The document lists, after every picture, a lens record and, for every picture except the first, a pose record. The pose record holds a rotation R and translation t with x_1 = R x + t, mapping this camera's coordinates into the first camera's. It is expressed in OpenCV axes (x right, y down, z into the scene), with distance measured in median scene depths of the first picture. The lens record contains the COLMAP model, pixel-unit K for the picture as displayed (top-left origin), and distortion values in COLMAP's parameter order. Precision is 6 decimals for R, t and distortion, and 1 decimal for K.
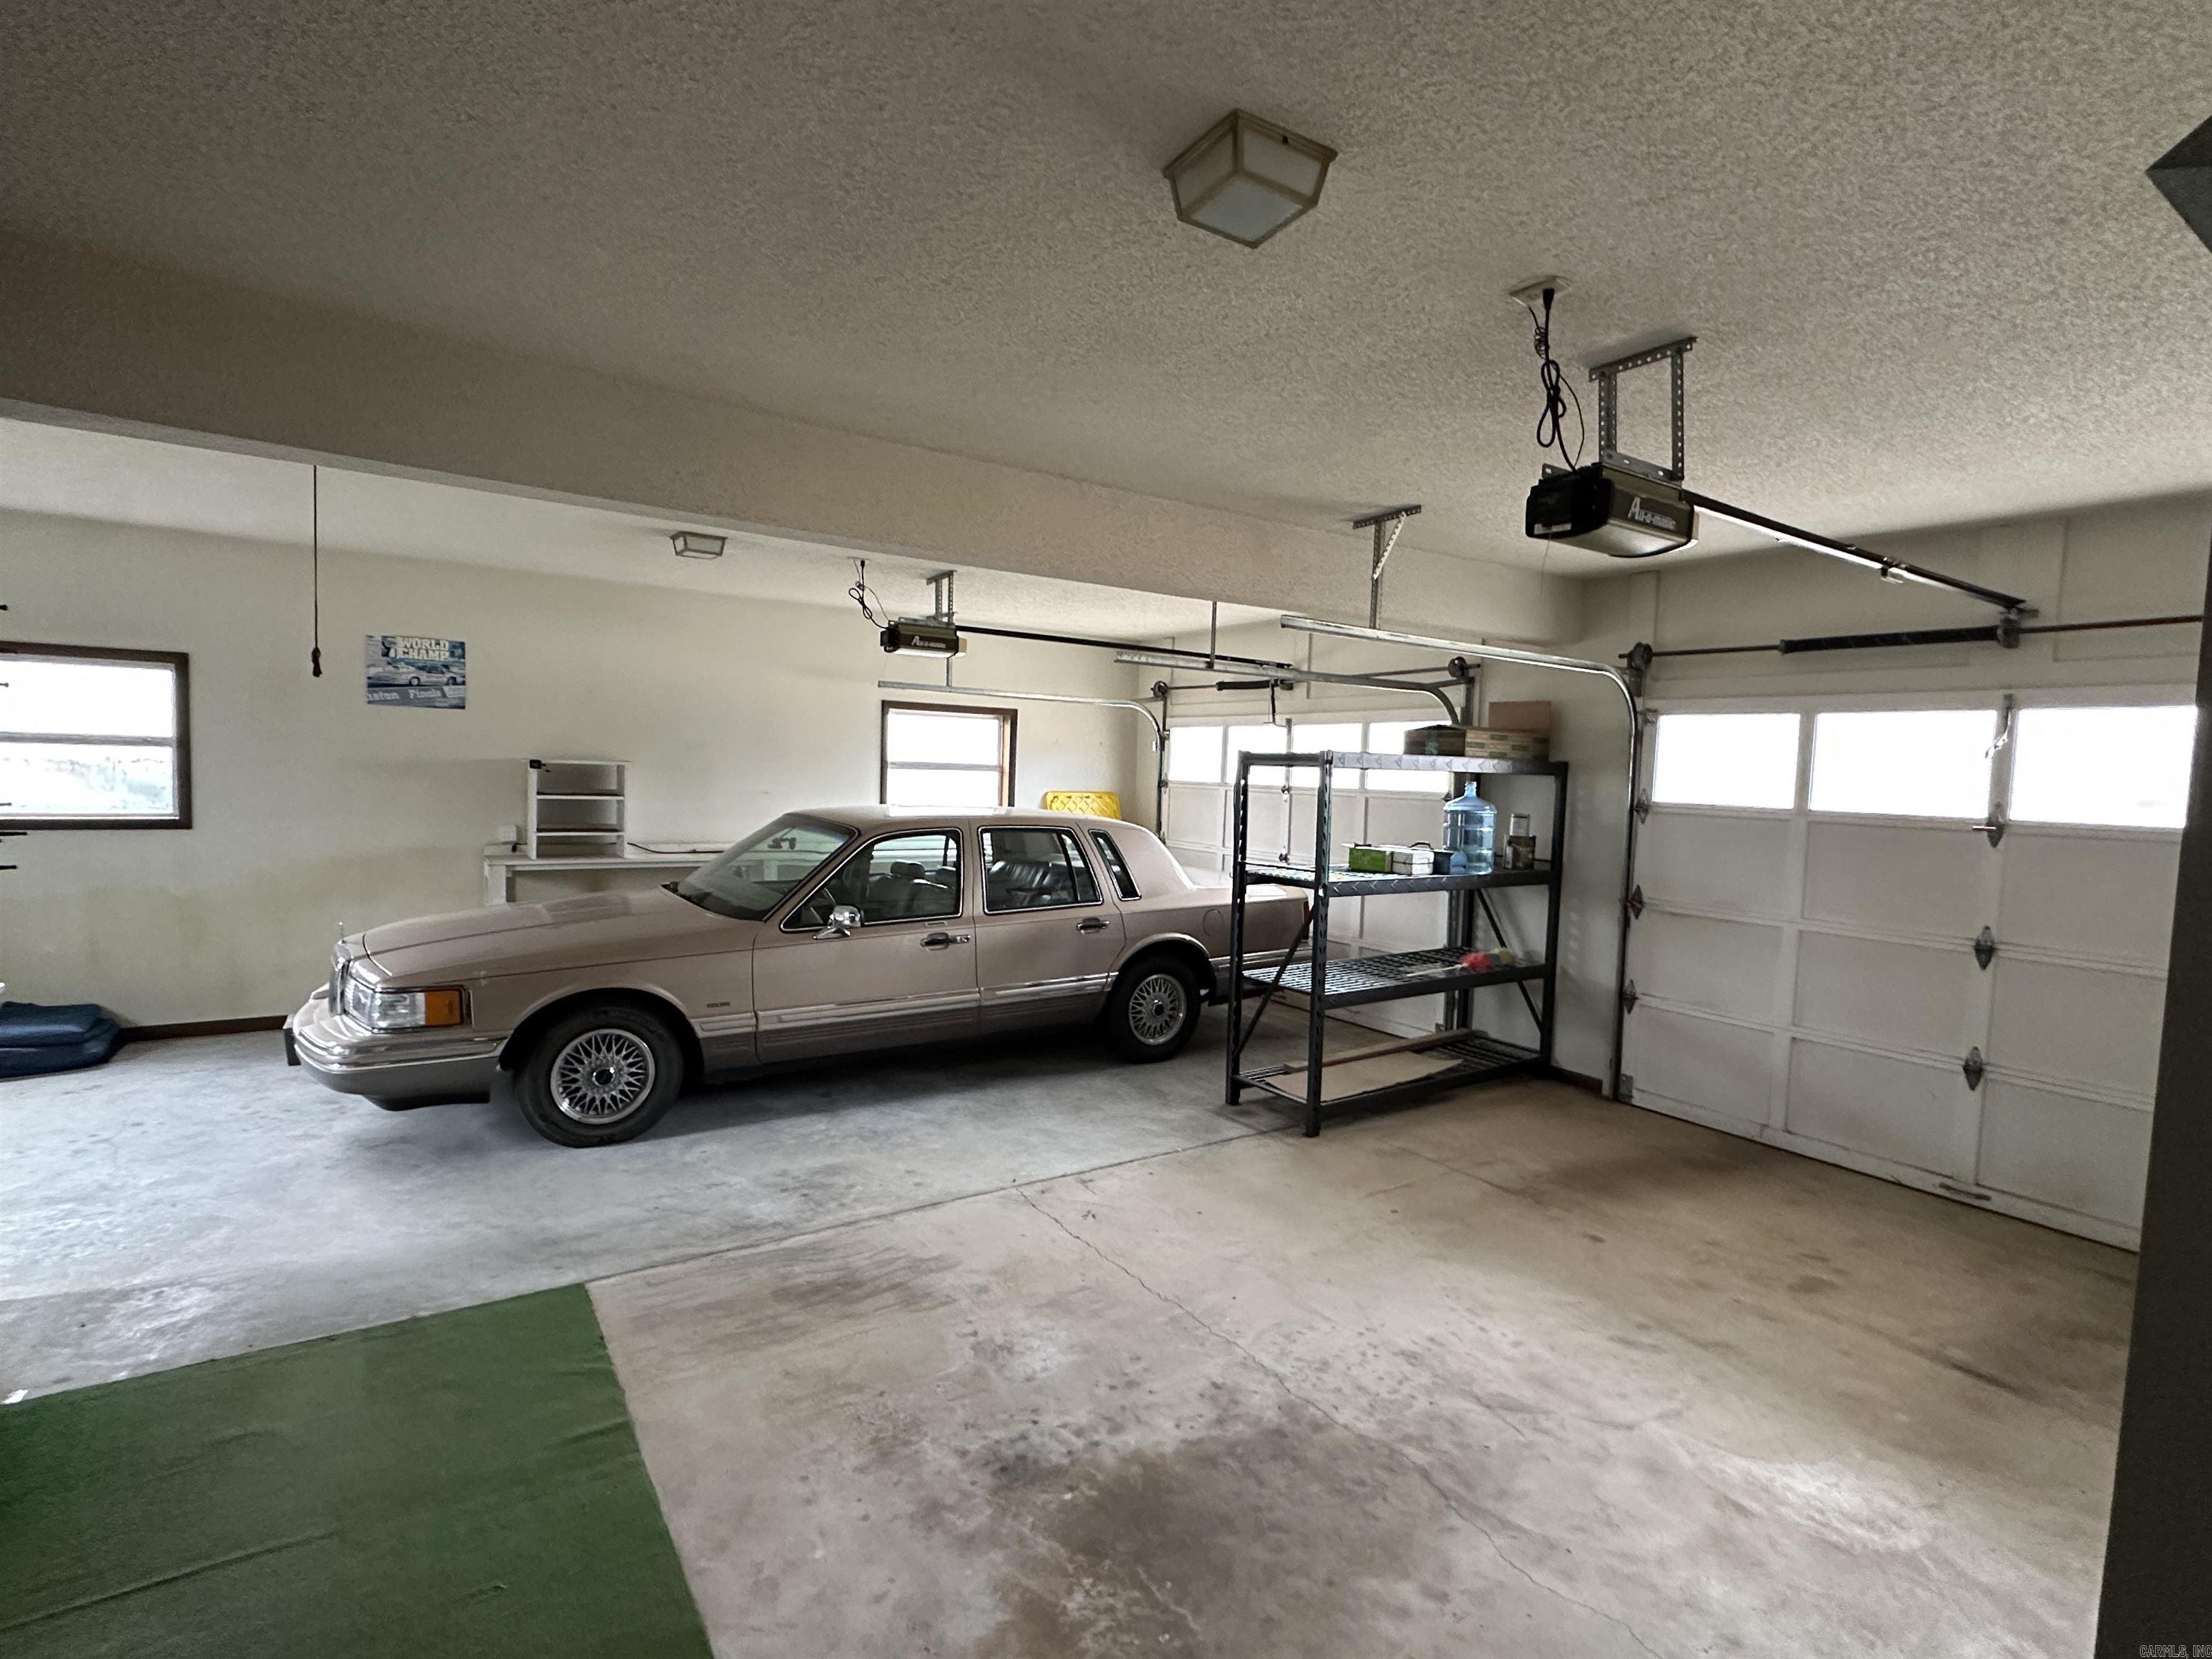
lens RADIAL K [[1070.2, 0, 1103.6], [0, 1070.2, 830.7], [0, 0, 1]] dist [-0.003553, -0.001205]
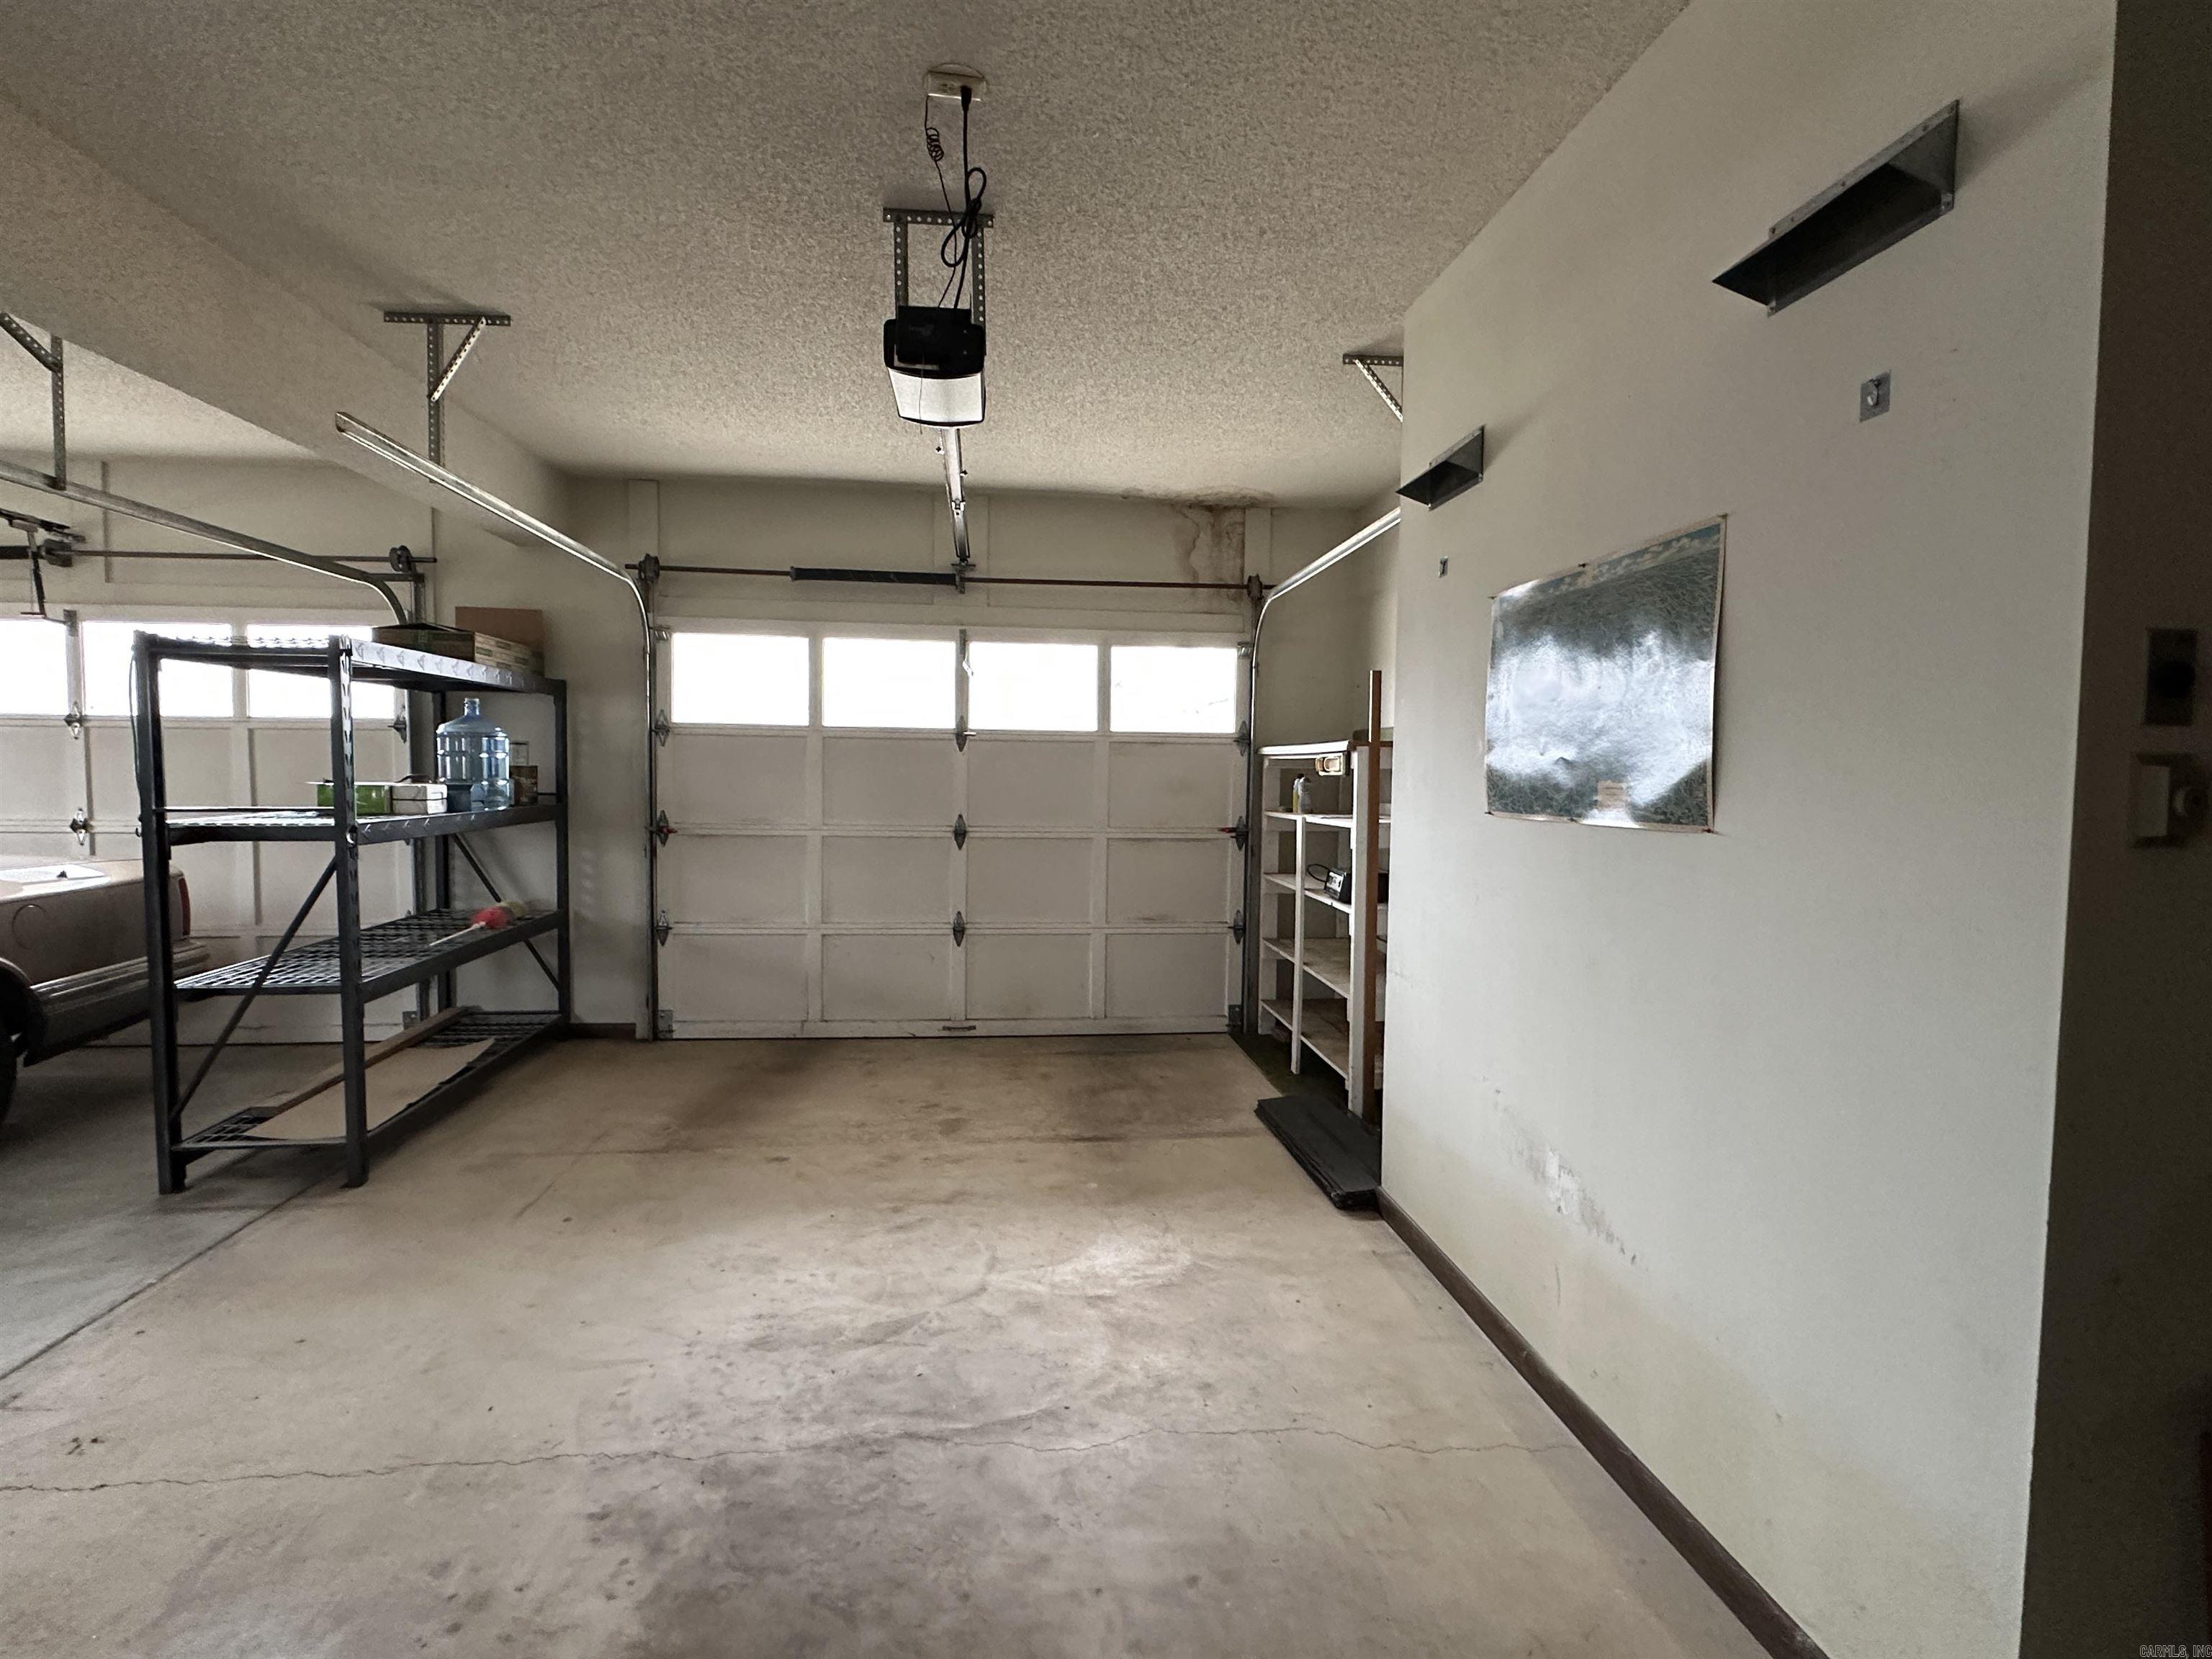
lens RADIAL K [[1070.2, 0, 1104.3], [0, 1070.2, 828.6], [0, 0, 1]] dist [-0.003553, -0.001205]
pose [[0.463858, -0.077709, 0.882495, -0.187716], [0.054907, 0.996752, 0.058910, 0.037548], [-0.884206, 0.021129, 0.466619, 0.237240]]
